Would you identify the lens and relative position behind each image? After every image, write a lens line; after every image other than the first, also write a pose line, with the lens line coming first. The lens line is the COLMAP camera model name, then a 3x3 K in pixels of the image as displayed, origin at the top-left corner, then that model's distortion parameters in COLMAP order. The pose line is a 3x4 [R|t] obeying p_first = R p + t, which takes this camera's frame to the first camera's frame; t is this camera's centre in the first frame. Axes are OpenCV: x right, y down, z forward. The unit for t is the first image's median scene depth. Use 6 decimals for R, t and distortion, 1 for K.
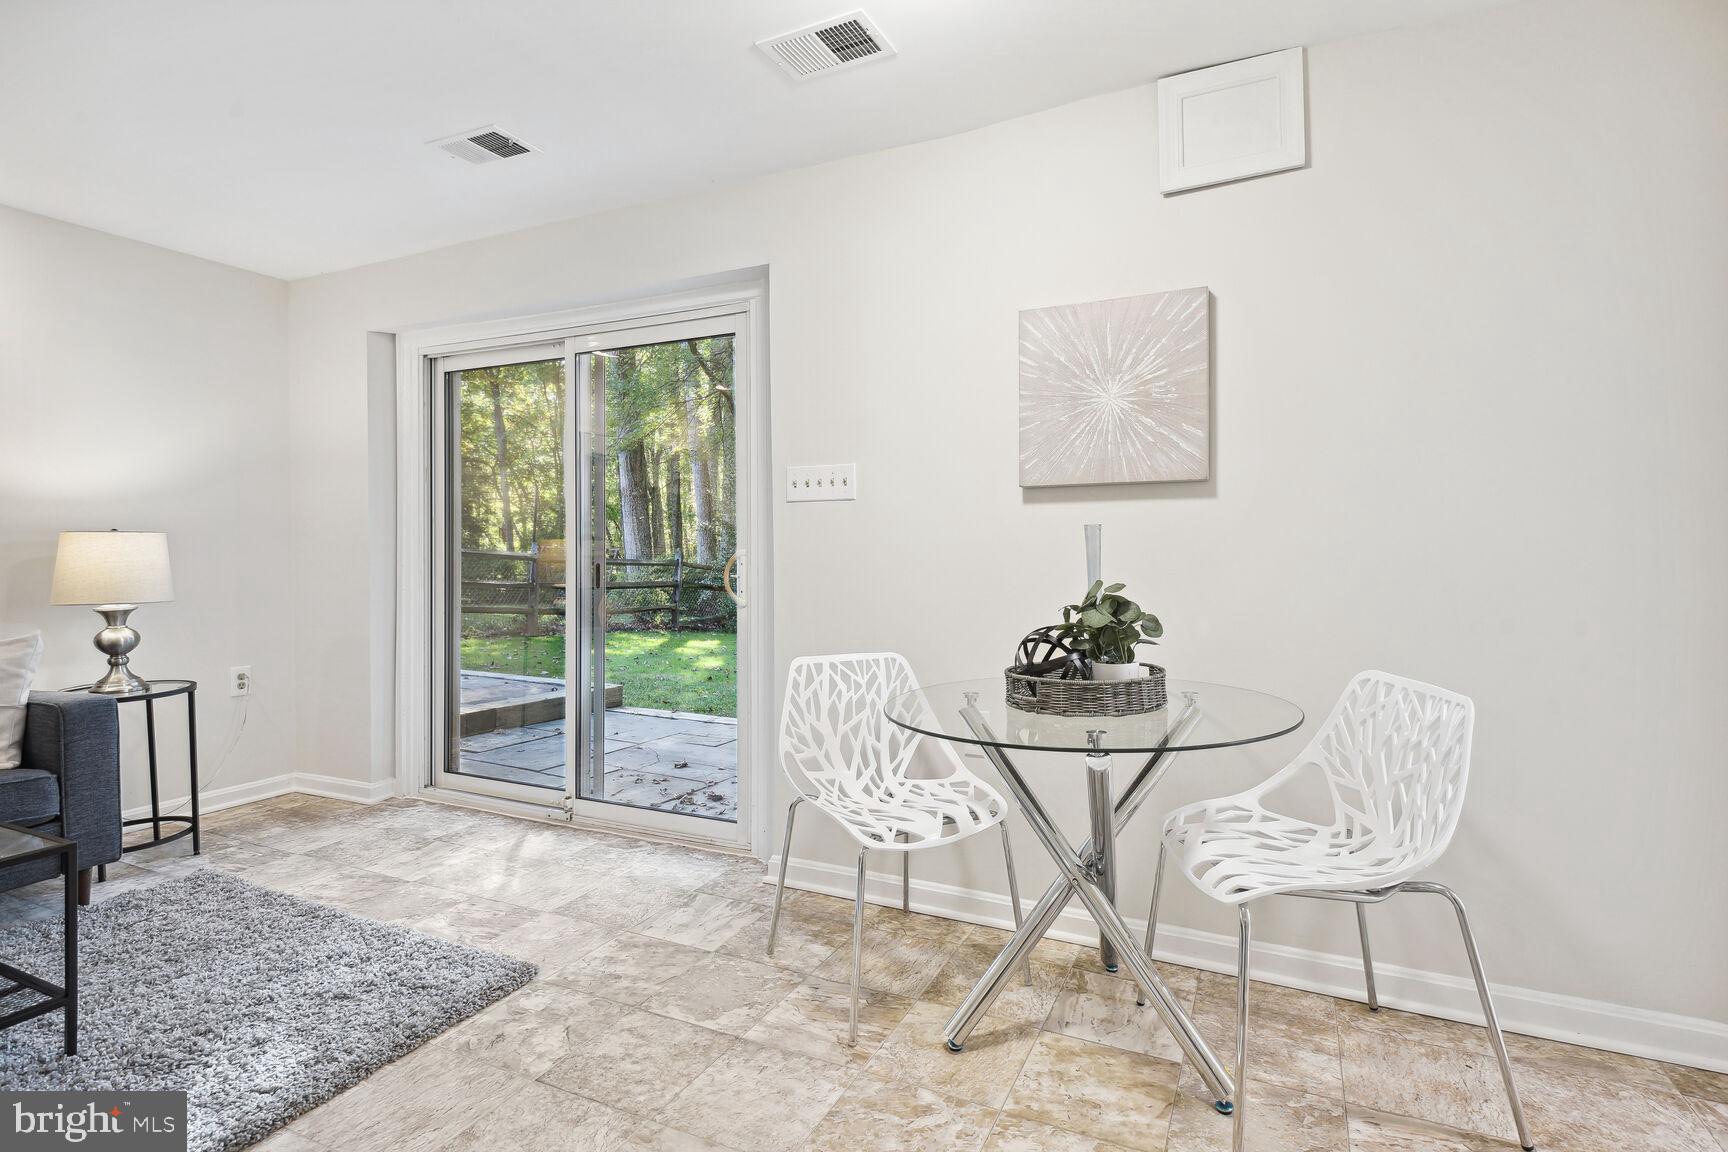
lens RADIAL K [[862.0, 0, 866.7], [0, 862.0, 531.7], [0, 0, 1]] dist [0.022894, -0.019543]
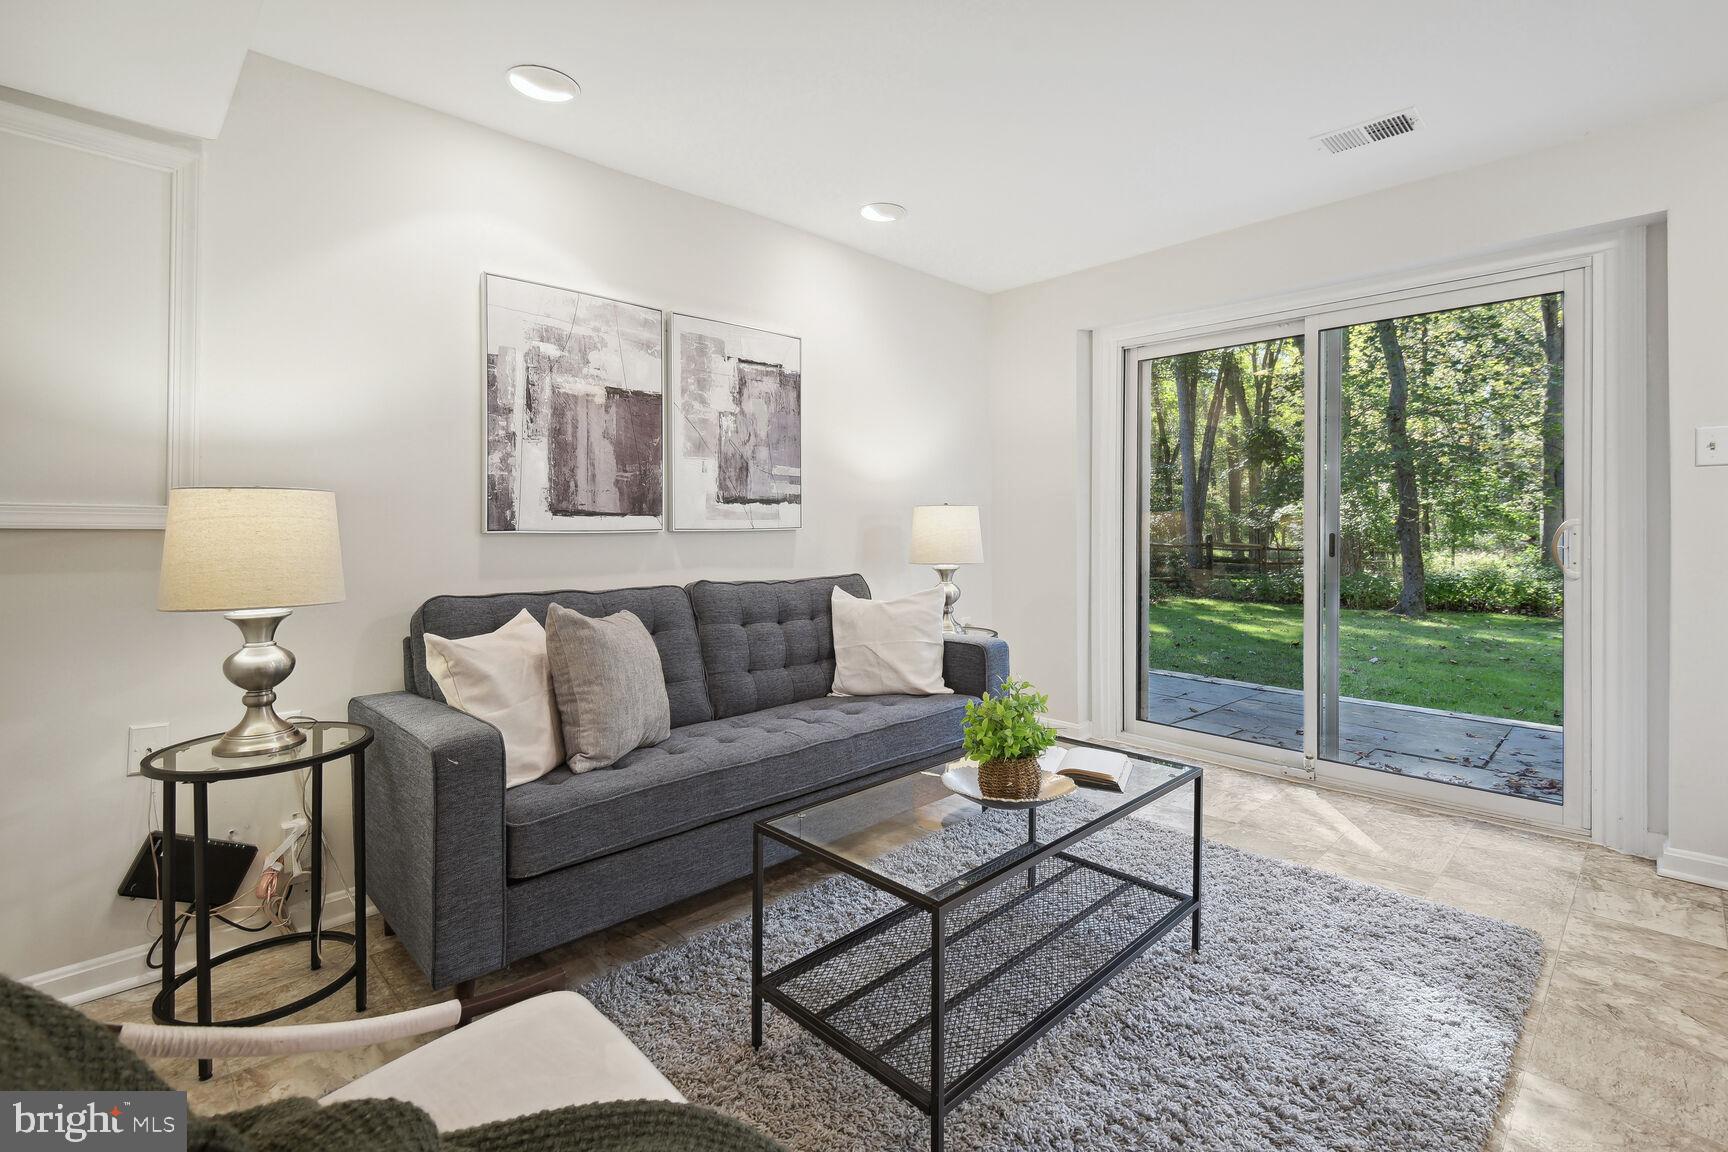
lens RADIAL K [[785.4, 0, 860.6], [0, 785.4, 515.2], [0, 0, 1]] dist [-0.000752, -0.000798]
pose [[0.937249, -0.002679, -0.348651, -0.636708], [0.003939, 0.999988, 0.002907, 0.011870], [0.348639, -0.004098, 0.937248, -0.090387]]
